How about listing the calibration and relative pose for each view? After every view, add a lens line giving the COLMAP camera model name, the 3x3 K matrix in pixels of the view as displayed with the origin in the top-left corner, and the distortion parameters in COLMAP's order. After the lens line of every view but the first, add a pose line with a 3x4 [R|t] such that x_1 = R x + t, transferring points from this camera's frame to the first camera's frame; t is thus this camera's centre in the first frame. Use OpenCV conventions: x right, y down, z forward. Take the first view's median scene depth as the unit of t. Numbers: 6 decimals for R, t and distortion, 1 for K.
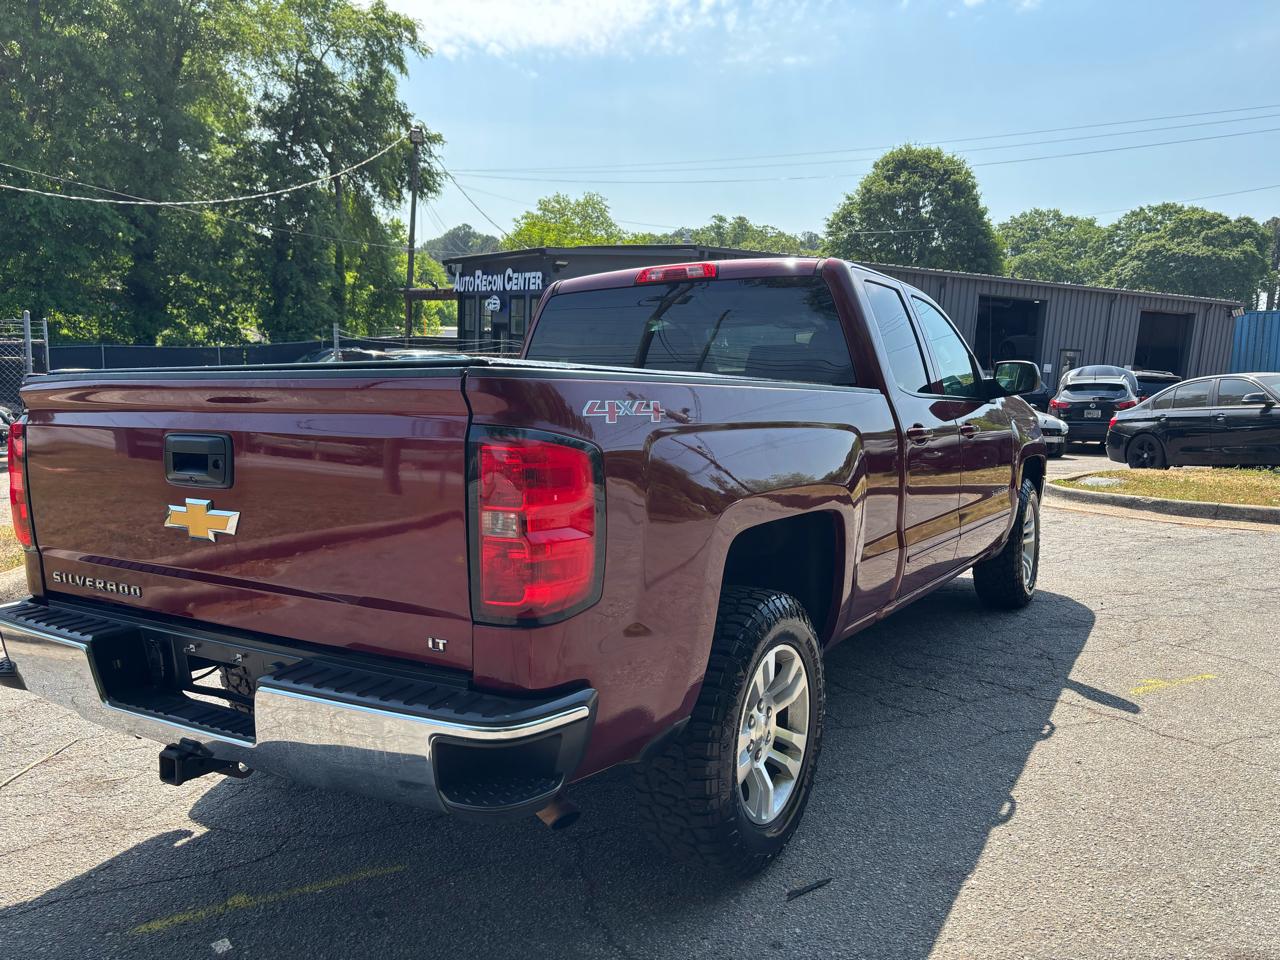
lens RADIAL K [[980.5, 0, 648.0], [0, 980.5, 480.0], [0, 0, 1]] dist [0.061398, -0.071516]
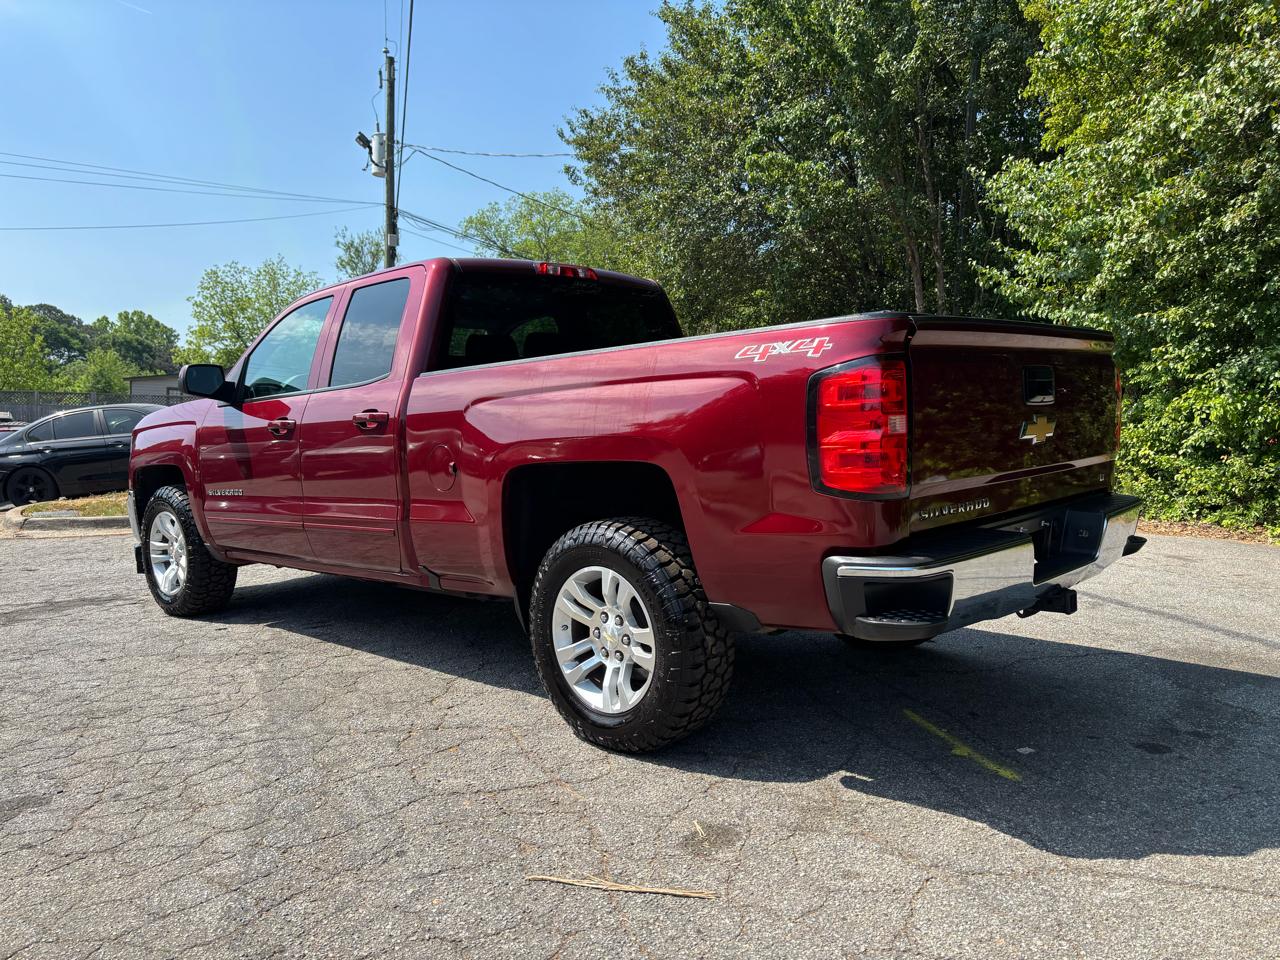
lens RADIAL K [[980.5, 0, 643.9], [0, 980.5, 498.6], [0, 0, 1]] dist [0.061398, -0.071516]
pose [[0.195600, -0.094182, 0.976151, -0.803683], [0.129680, 0.989121, 0.069448, -0.013609], [-0.972072, 0.113003, 0.205685, 0.527439]]
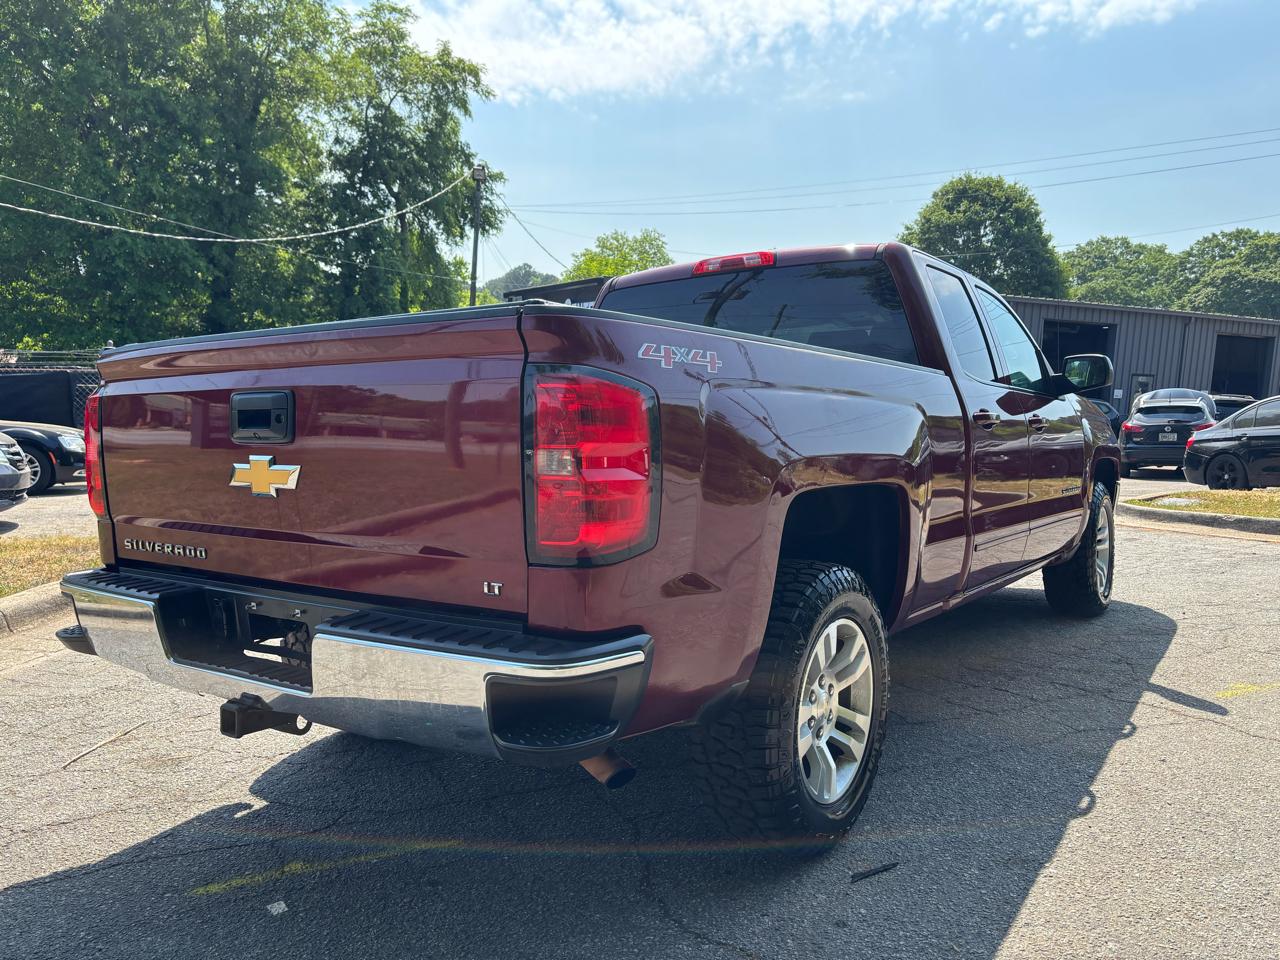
lens RADIAL K [[980.5, 0, 636.5], [0, 980.5, 476.5], [0, 0, 1]] dist [0.061398, -0.071516]
pose [[0.997579, -0.000928, -0.069537, 0.000010], [-0.001781, 0.999242, -0.038882, 0.033024], [0.069521, 0.038912, 0.996821, 0.006977]]
